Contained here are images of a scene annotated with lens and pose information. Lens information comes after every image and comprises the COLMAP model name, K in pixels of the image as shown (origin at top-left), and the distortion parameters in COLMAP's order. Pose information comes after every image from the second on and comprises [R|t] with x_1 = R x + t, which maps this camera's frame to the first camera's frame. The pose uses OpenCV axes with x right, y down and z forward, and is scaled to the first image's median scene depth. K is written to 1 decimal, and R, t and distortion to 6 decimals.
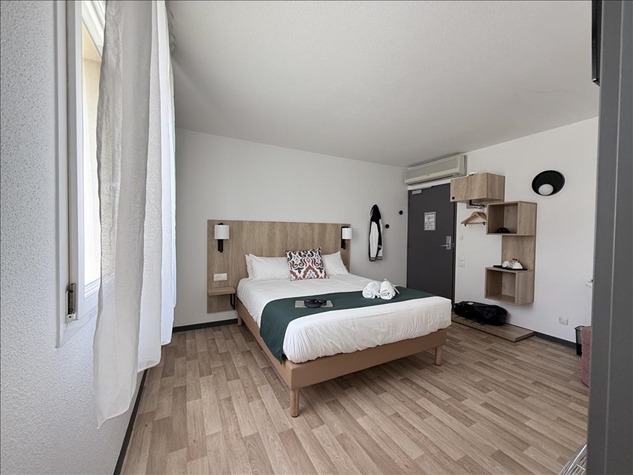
lens RADIAL K [[251.2, 0, 320.0], [0, 251.2, 239.4], [0, 0, 1]] dist [0.002648, 0.000962]
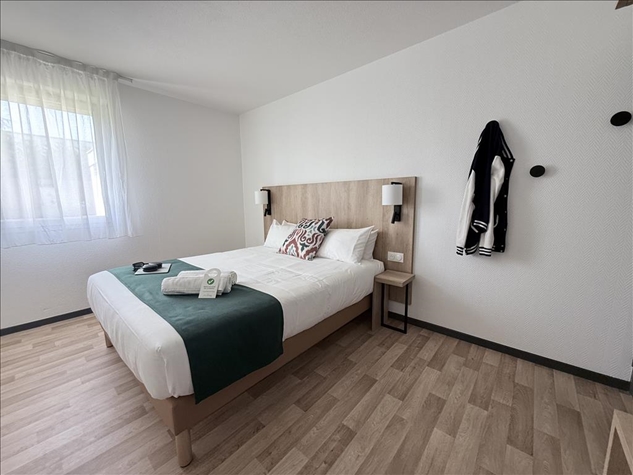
lens RADIAL K [[251.2, 0, 318.5], [0, 251.2, 242.6], [0, 0, 1]] dist [0.002648, 0.000962]
pose [[0.372856, 0.163026, -0.913455, 0.835326], [-0.031315, 0.986095, 0.163208, 0.011833], [0.927361, -0.032248, 0.372777, 0.454703]]
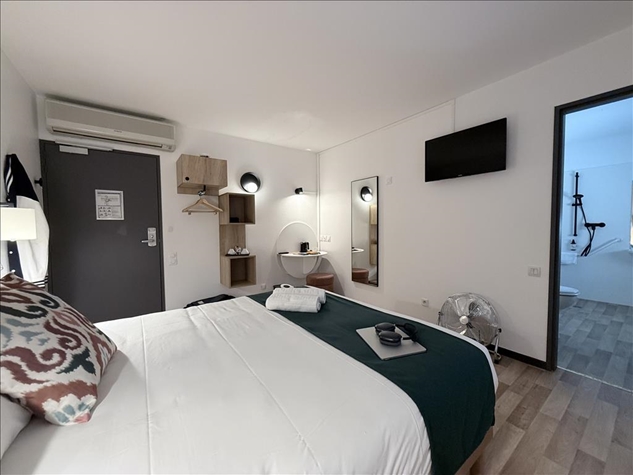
lens RADIAL K [[251.2, 0, 316.5], [0, 251.2, 236.7], [0, 0, 1]] dist [0.002648, 0.000962]
pose [[-0.137200, -0.052698, 0.989141, -0.346461], [0.035808, 0.997667, 0.058119, -0.014578], [-0.989896, 0.043393, -0.134993, 0.763053]]
